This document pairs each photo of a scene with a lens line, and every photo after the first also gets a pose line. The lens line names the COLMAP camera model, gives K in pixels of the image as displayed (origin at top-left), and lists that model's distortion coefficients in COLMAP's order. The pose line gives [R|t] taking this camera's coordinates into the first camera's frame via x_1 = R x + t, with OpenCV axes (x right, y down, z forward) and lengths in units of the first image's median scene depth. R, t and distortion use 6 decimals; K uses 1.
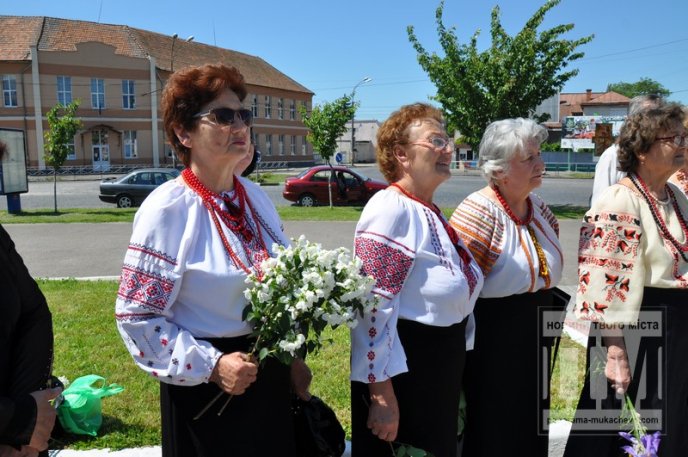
lens RADIAL K [[584.3, 0, 342.2], [0, 584.3, 220.6], [0, 0, 1]] dist [-0.115382, 0.151474]
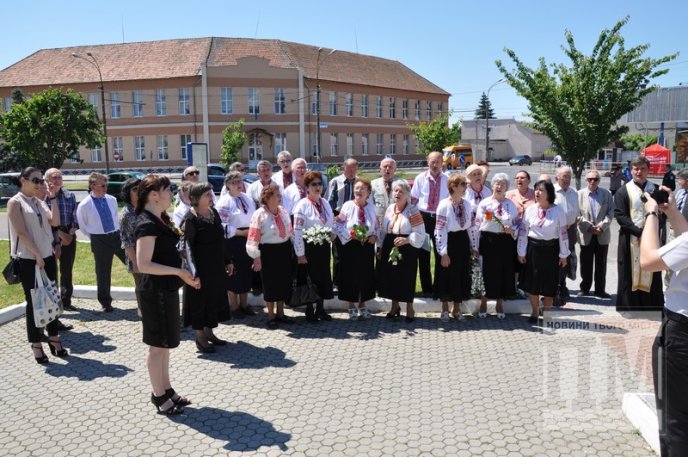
lens RADIAL K [[645.1, 0, 352.7], [0, 645.1, 198.4], [0, 0, 1]] dist [-0.062320, 0.152422]
pose [[0.972782, 0.012021, -0.231408, 0.064427], [-0.018926, 0.999439, -0.027644, 0.002919], [0.230946, 0.031271, 0.972464, -0.196980]]
